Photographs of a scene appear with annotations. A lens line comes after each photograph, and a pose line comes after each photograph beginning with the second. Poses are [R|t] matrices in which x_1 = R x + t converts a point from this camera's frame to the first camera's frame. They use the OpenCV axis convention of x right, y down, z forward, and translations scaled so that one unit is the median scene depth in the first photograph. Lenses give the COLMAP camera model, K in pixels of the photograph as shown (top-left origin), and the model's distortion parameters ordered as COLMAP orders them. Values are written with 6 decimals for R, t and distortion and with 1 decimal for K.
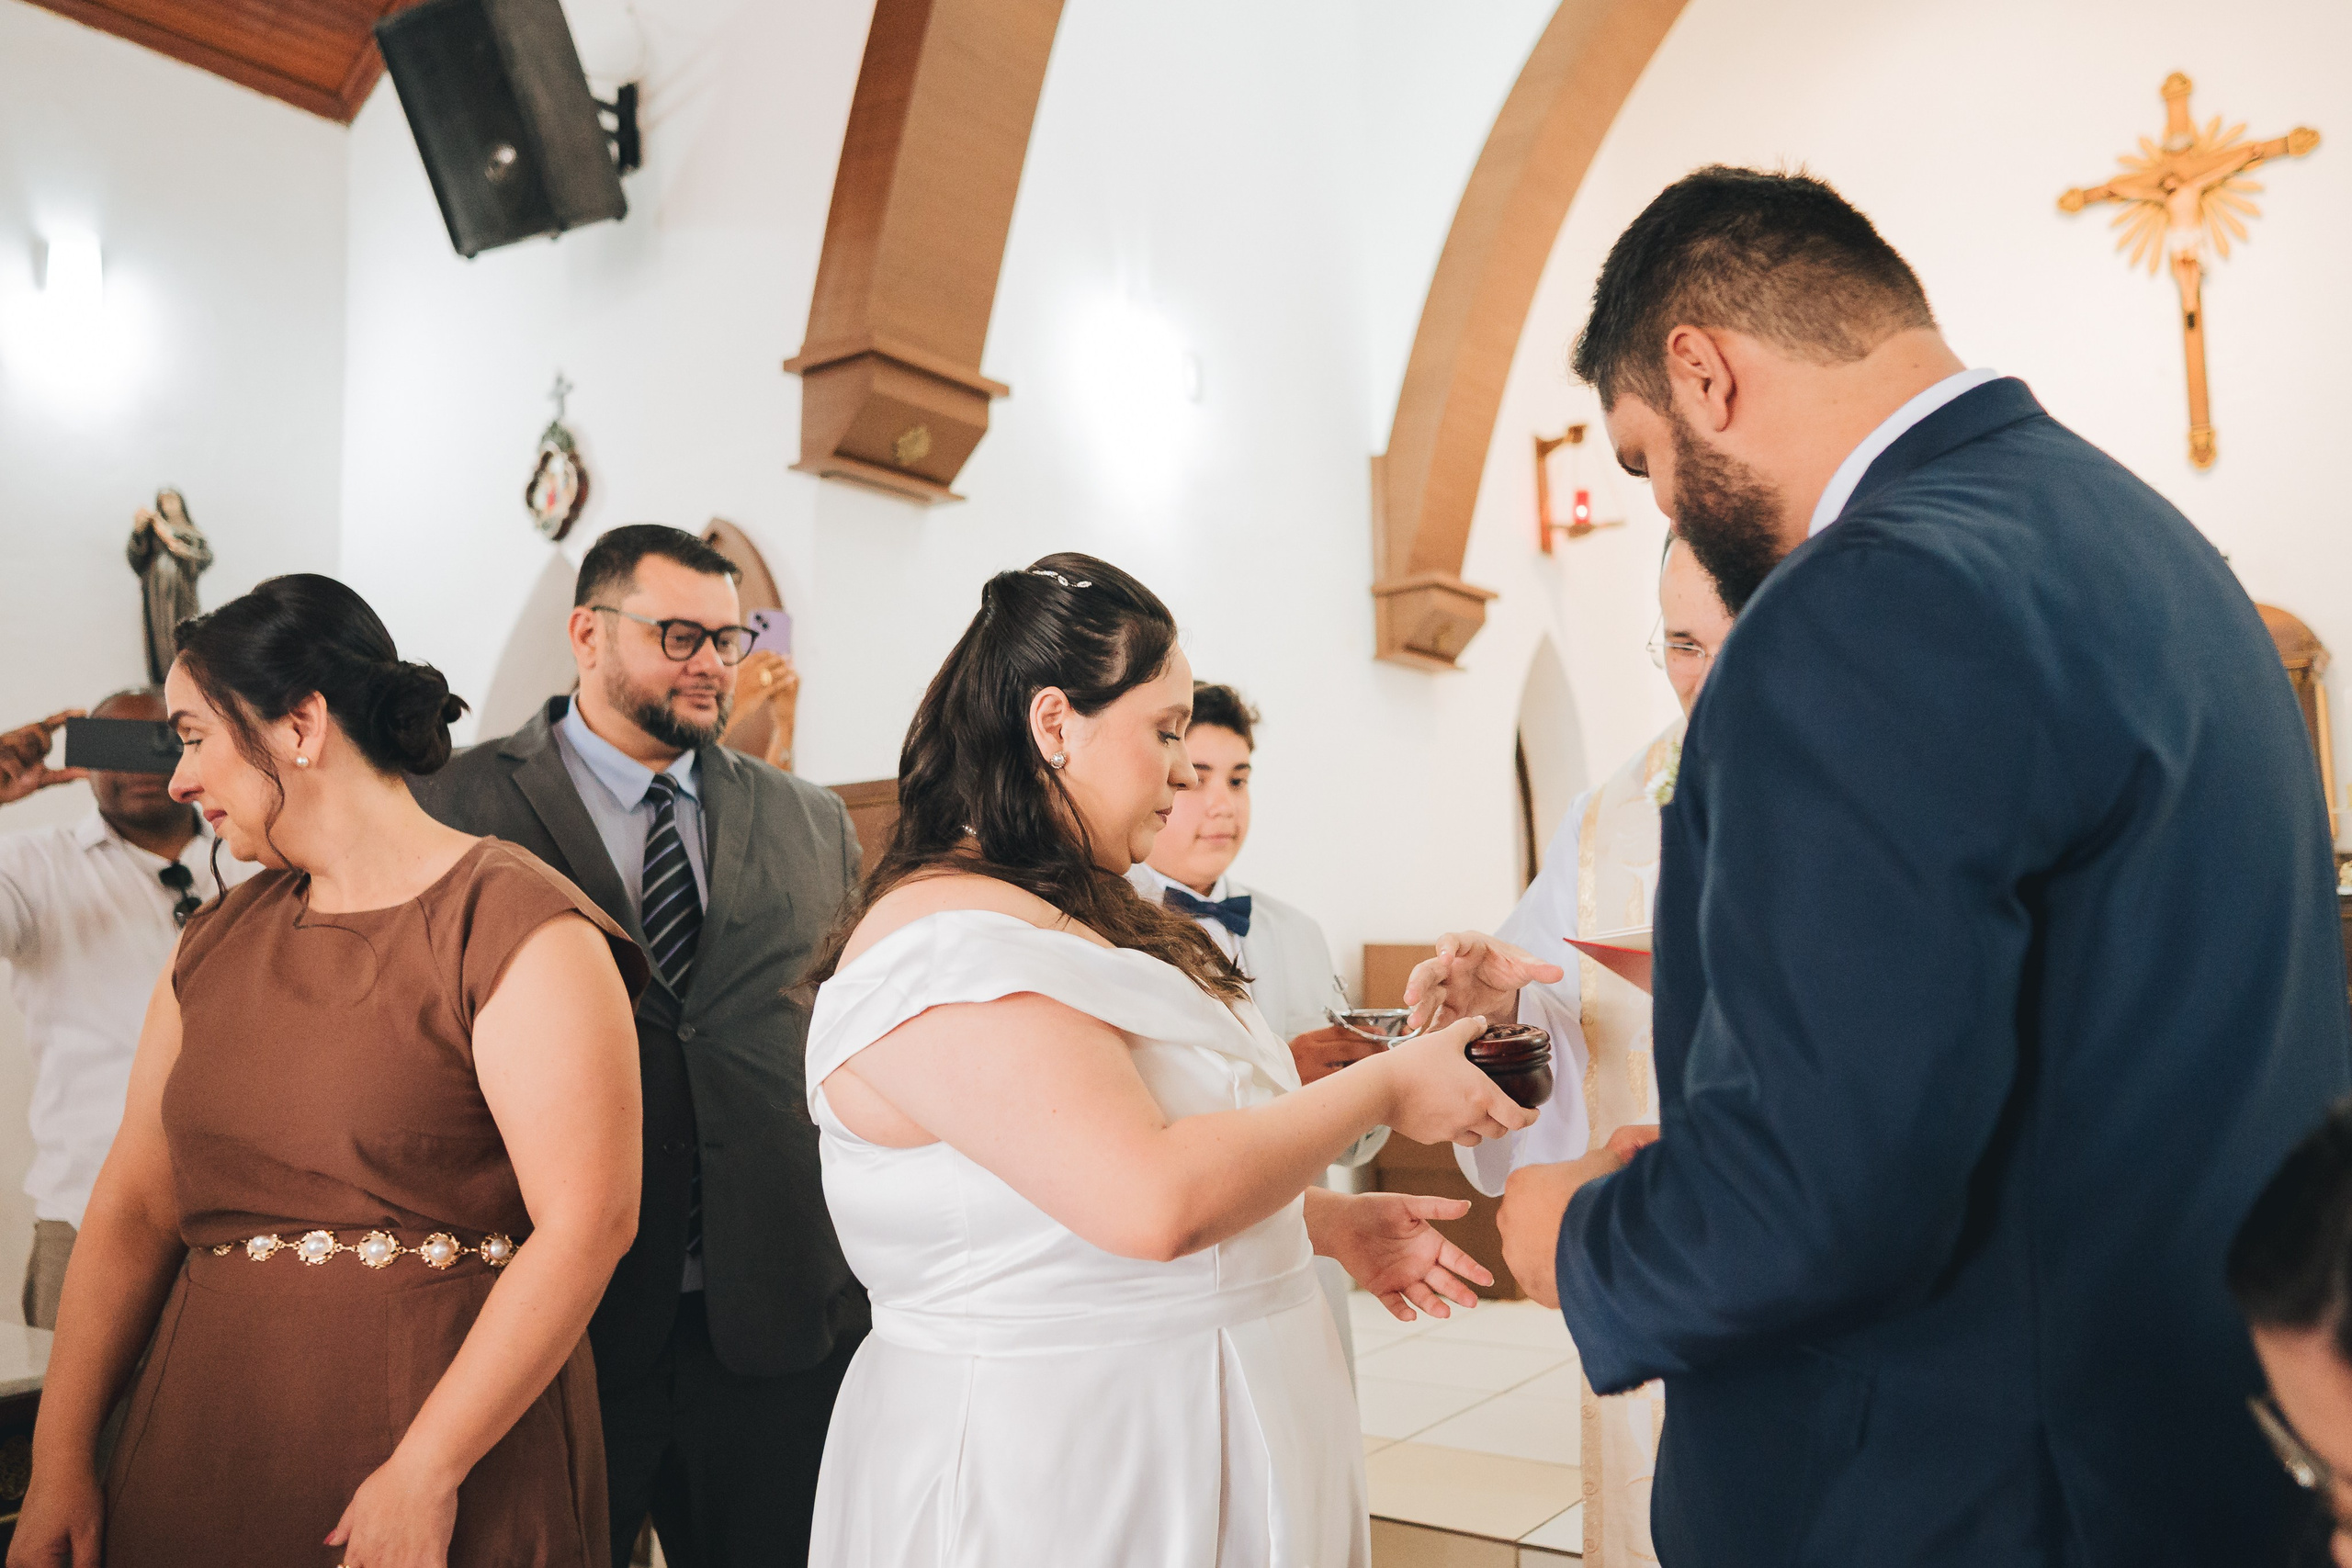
lens RADIAL K [[1629.9, 0, 1176.0], [0, 1629.9, 784.0], [0, 0, 1]] dist [0.000634, 0.001736]
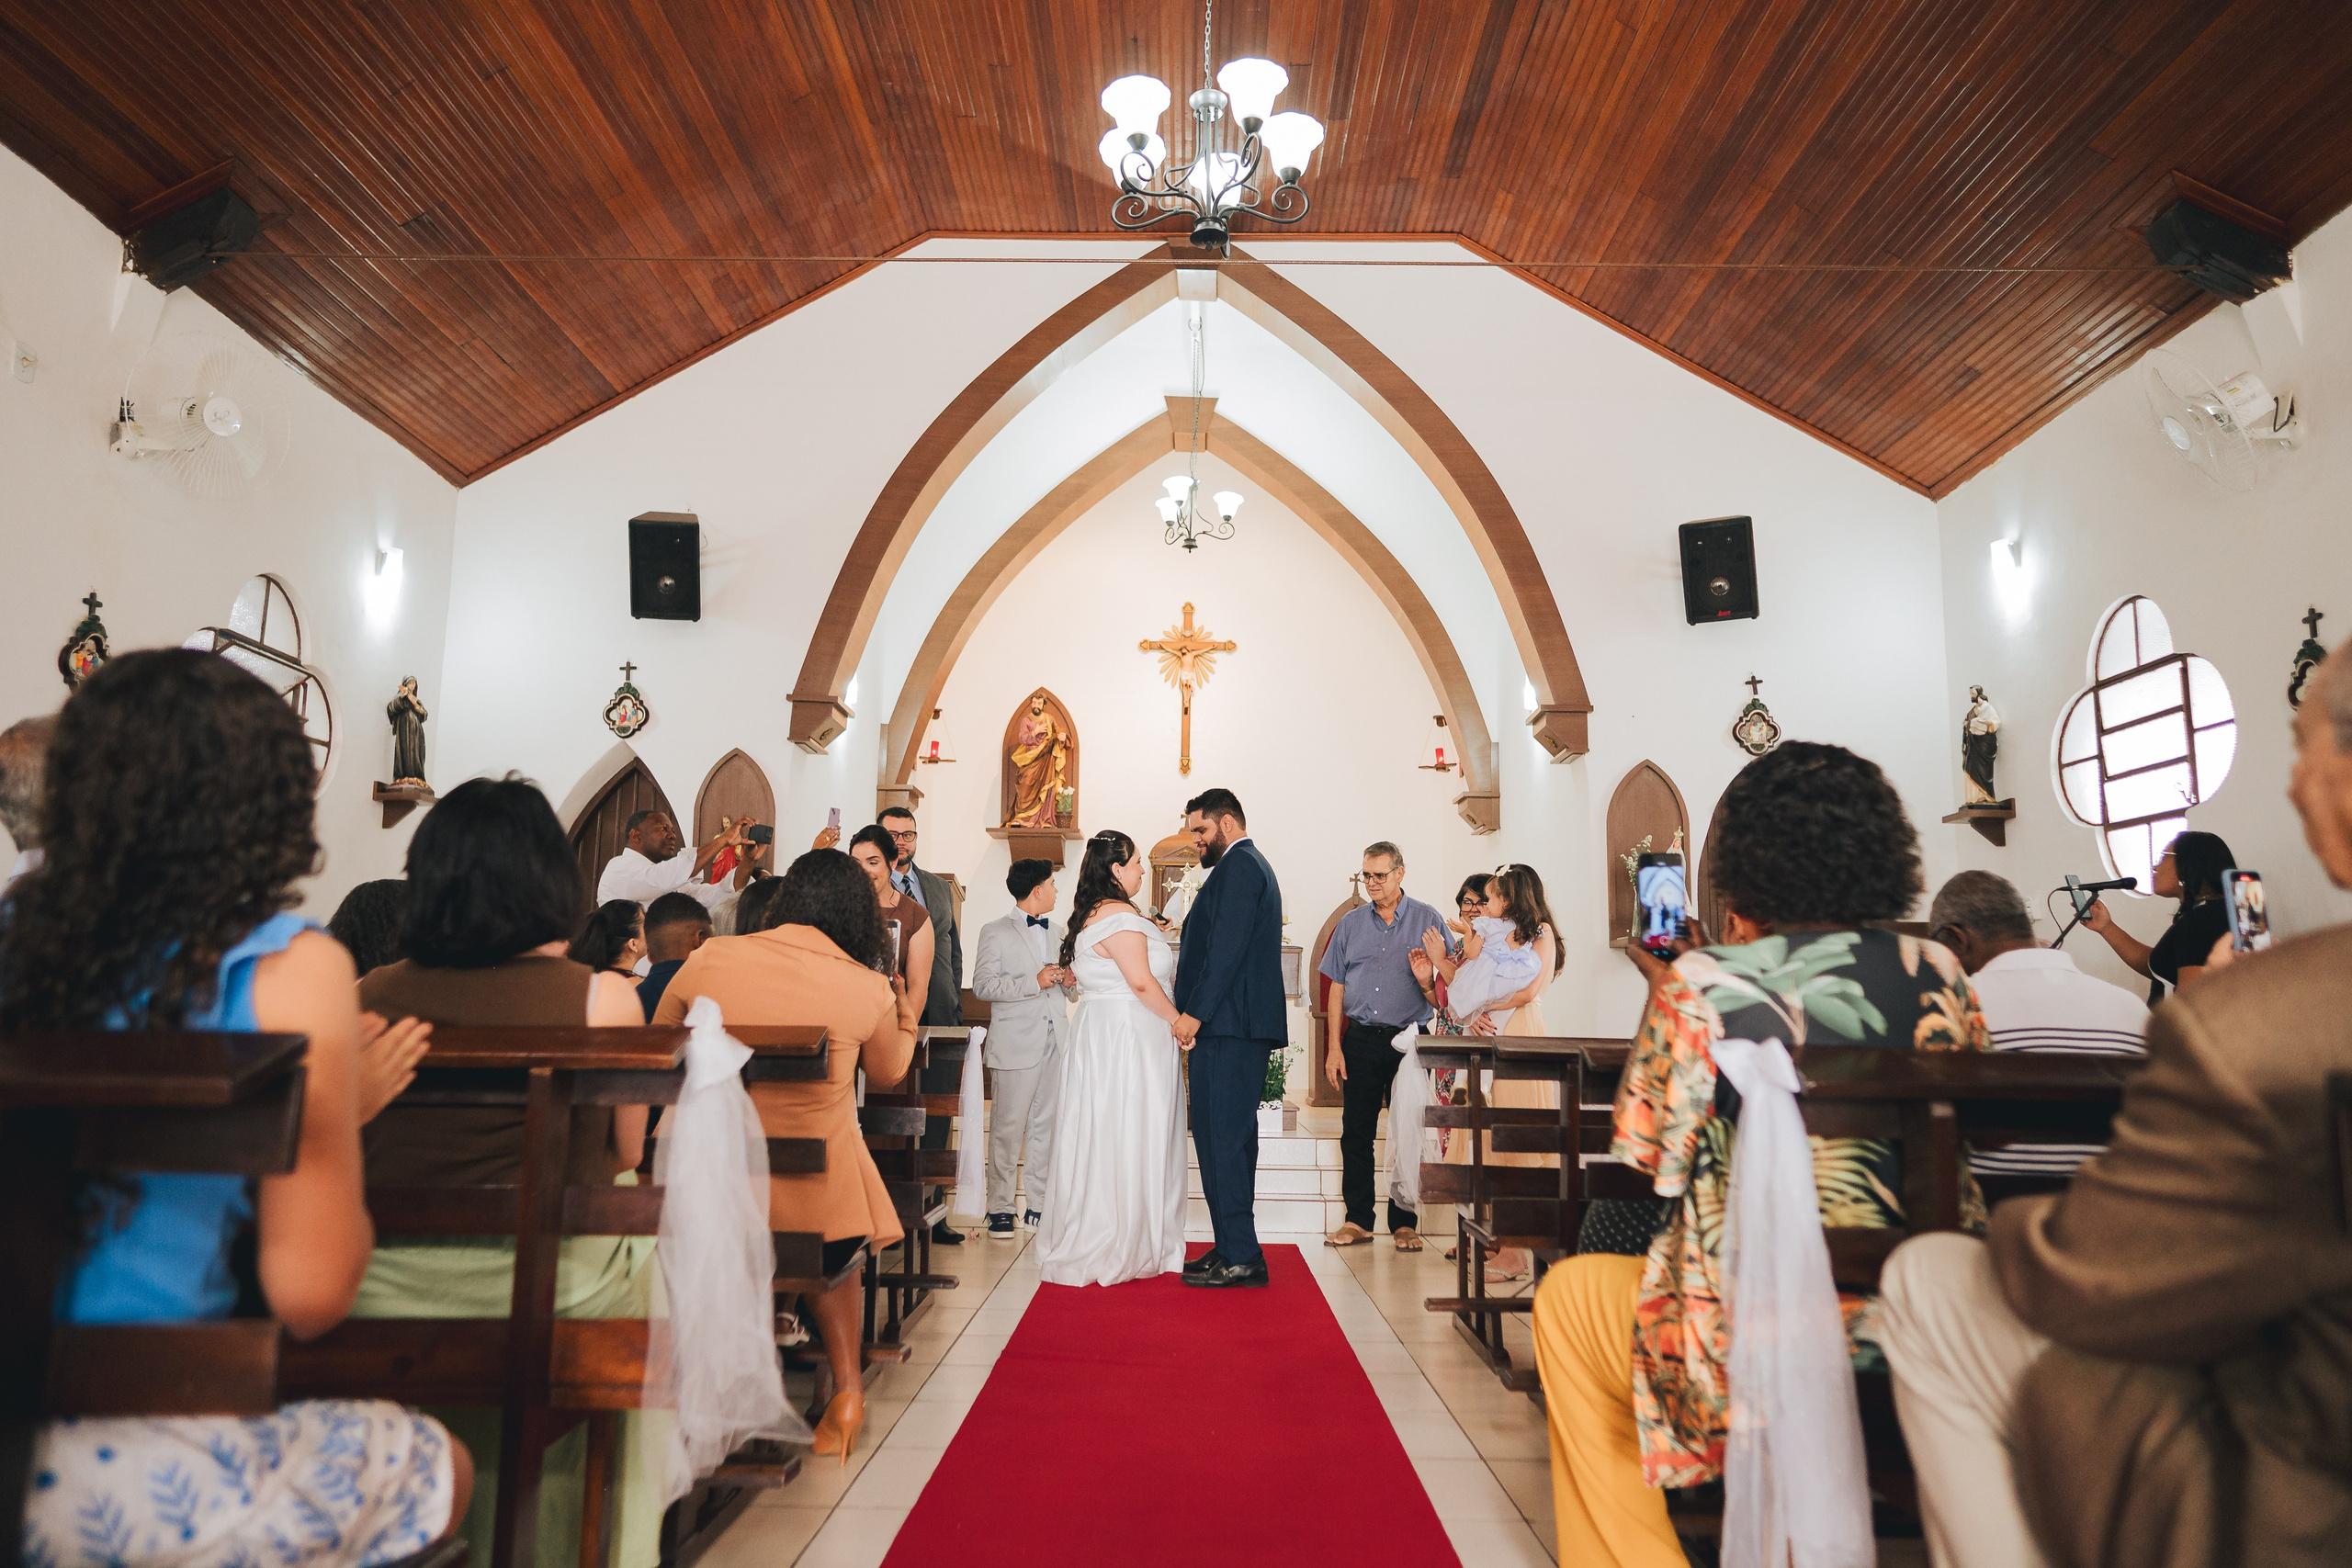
lens RADIAL K [[1567.2, 0, 1162.3], [0, 1567.2, 779.6], [0, 0, 1]] dist [-0.034816, 0.073526]
pose [[0.805102, 0.131275, 0.578426, -0.674376], [-0.087947, 0.990842, -0.102462, 0.042673], [-0.586579, 0.031622, 0.809274, -0.772279]]
